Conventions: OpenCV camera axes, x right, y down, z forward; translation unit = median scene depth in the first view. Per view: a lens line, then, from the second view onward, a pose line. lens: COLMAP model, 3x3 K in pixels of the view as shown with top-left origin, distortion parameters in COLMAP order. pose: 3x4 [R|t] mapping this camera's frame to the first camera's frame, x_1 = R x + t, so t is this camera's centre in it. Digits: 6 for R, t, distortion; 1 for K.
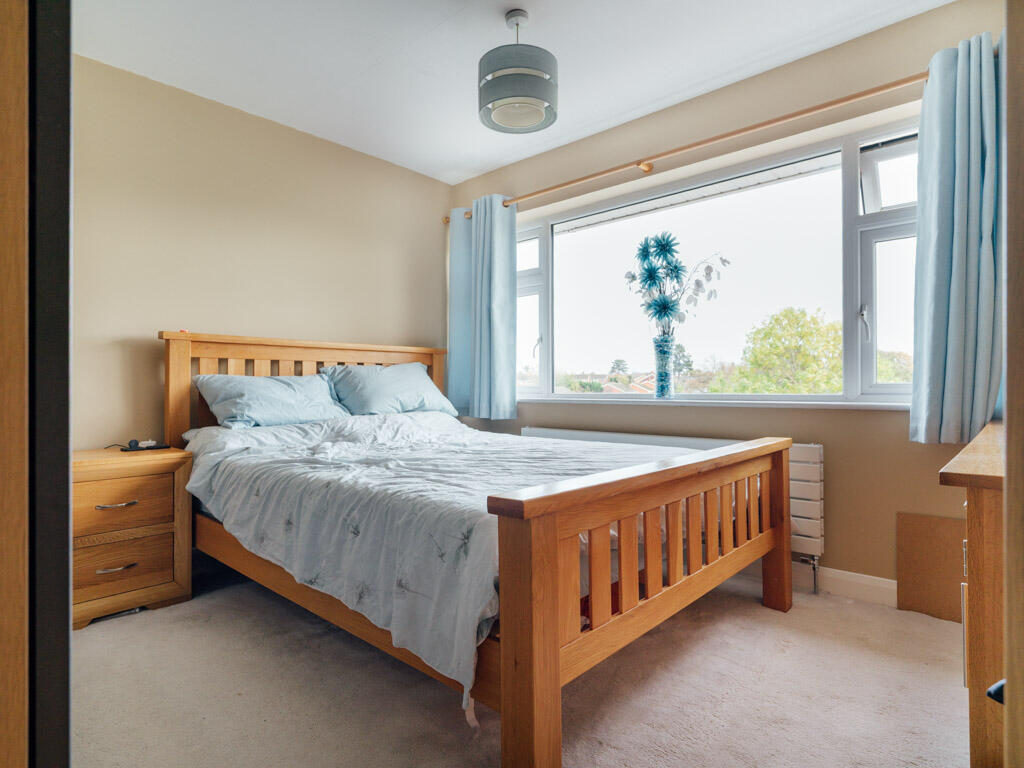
lens RADIAL K [[555.7, 0, 512.1], [0, 555.7, 379.1], [0, 0, 1]] dist [0.010566, -0.007807]
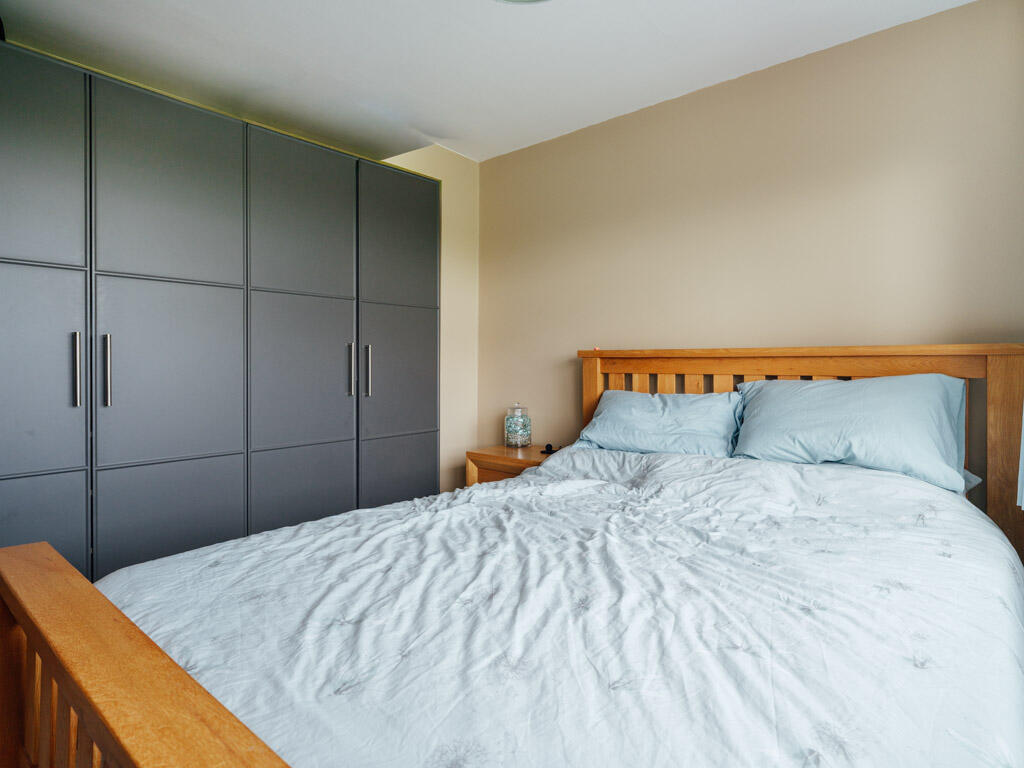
lens RADIAL K [[555.7, 0, 512.0], [0, 555.7, 380.6], [0, 0, 1]] dist [0.010566, -0.007807]
pose [[0.040197, 0.010179, -0.999140, 0.389602], [-0.007512, 0.999923, 0.009885, -0.030795], [0.999164, 0.007108, 0.040271, 0.703419]]
